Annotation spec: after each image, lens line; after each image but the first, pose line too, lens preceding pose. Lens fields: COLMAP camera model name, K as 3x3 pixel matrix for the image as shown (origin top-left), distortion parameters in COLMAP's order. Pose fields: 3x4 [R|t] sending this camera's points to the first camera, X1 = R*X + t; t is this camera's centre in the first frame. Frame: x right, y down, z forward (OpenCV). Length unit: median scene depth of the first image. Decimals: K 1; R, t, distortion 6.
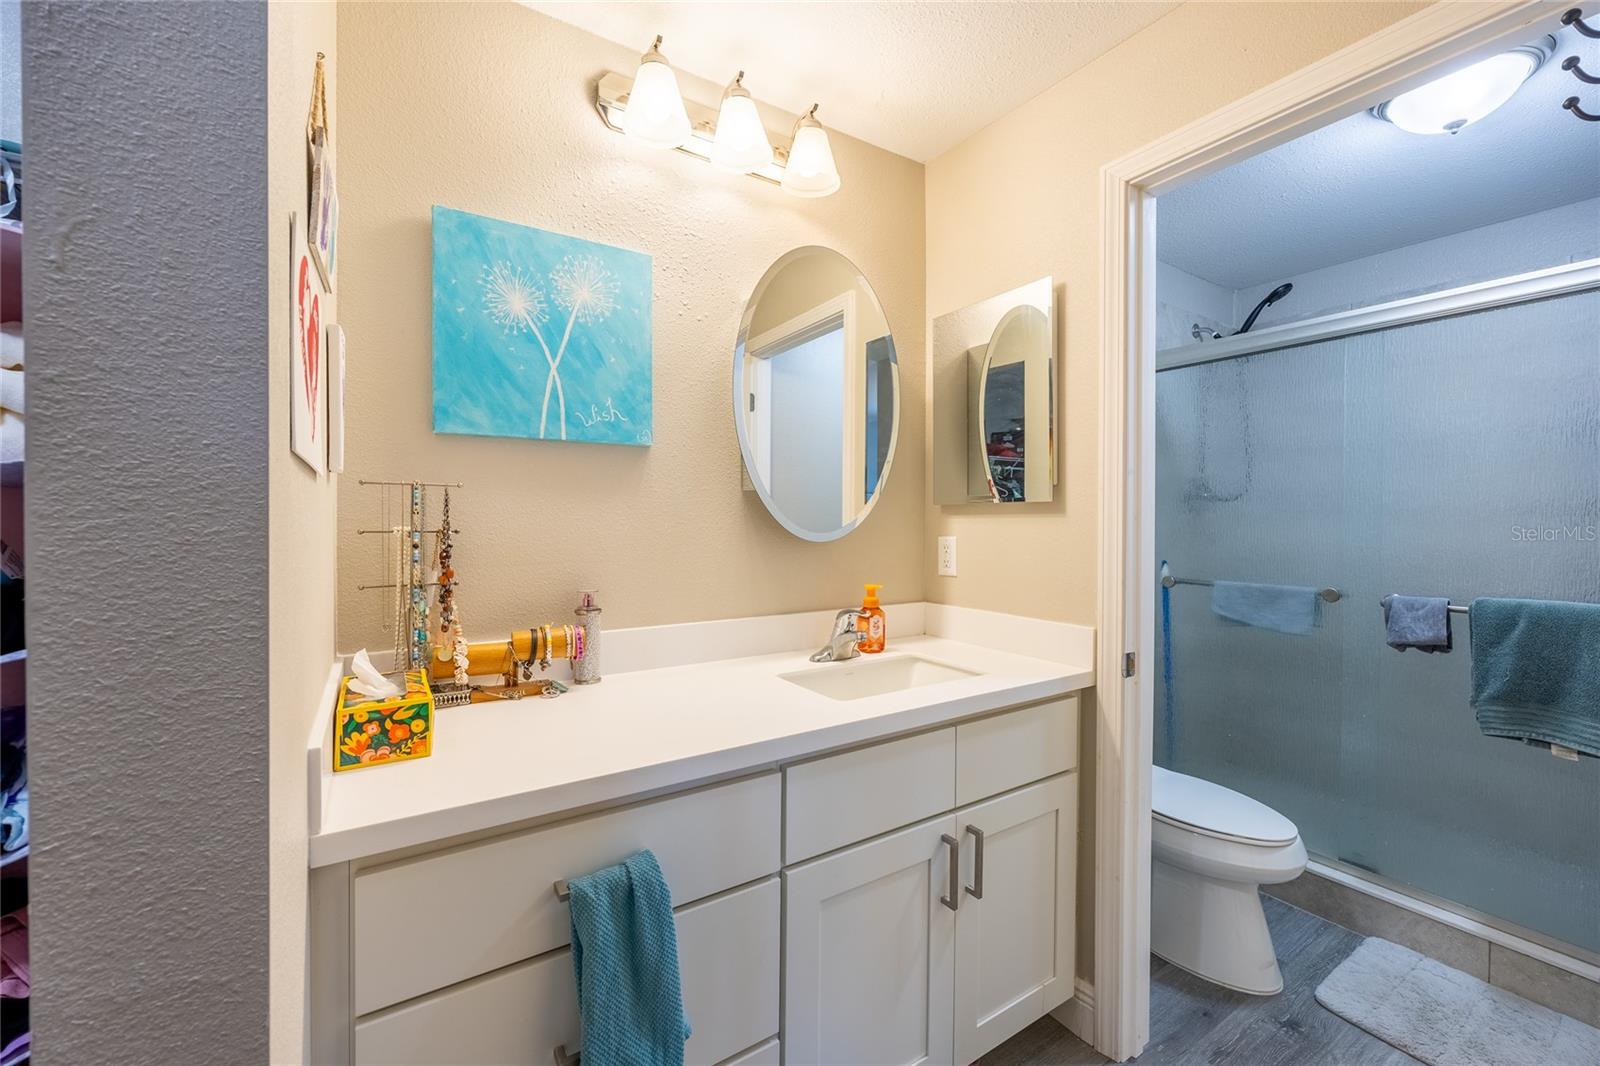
lens RADIAL K [[646.7, 0, 757.2], [0, 646.7, 509.9], [0, 0, 1]] dist [-0.000986, 0.000695]
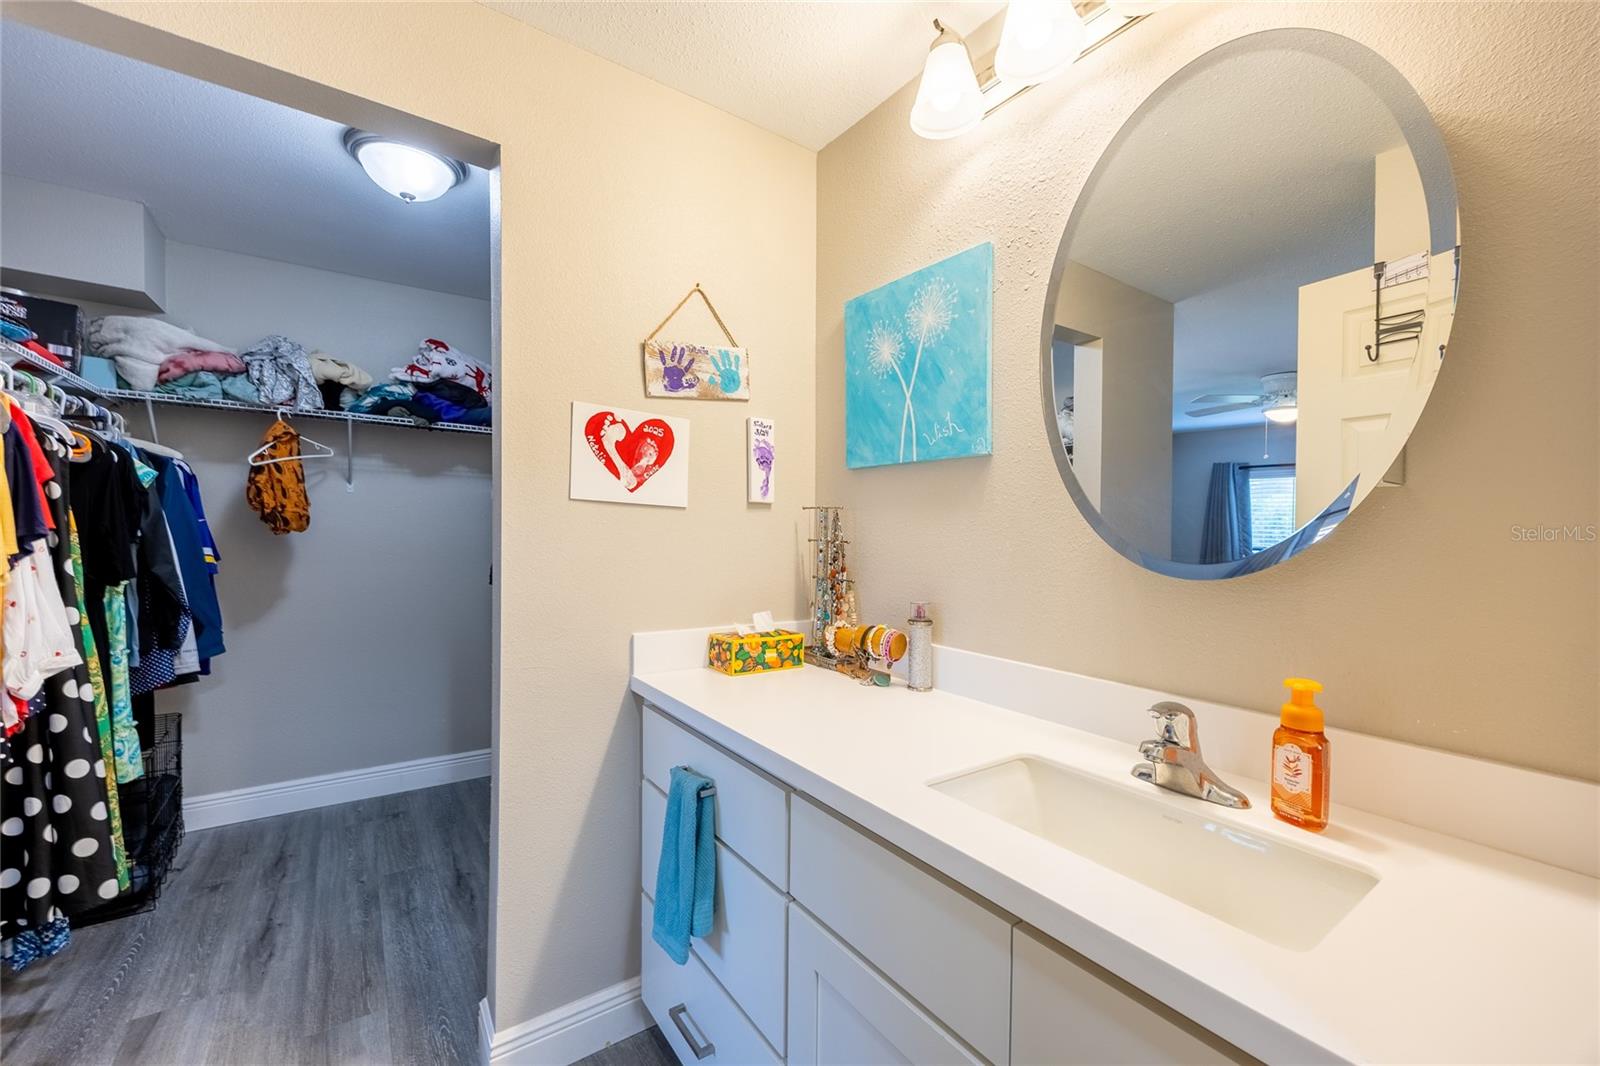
lens RADIAL K [[646.7, 0, 795.7], [0, 646.7, 537.9], [0, 0, 1]] dist [-0.000986, 0.000695]
pose [[0.056897, 0.008383, -0.998345, 0.801155], [-0.013091, 0.999885, 0.007650, 0.015262], [0.998294, 0.012634, 0.057000, 0.766165]]
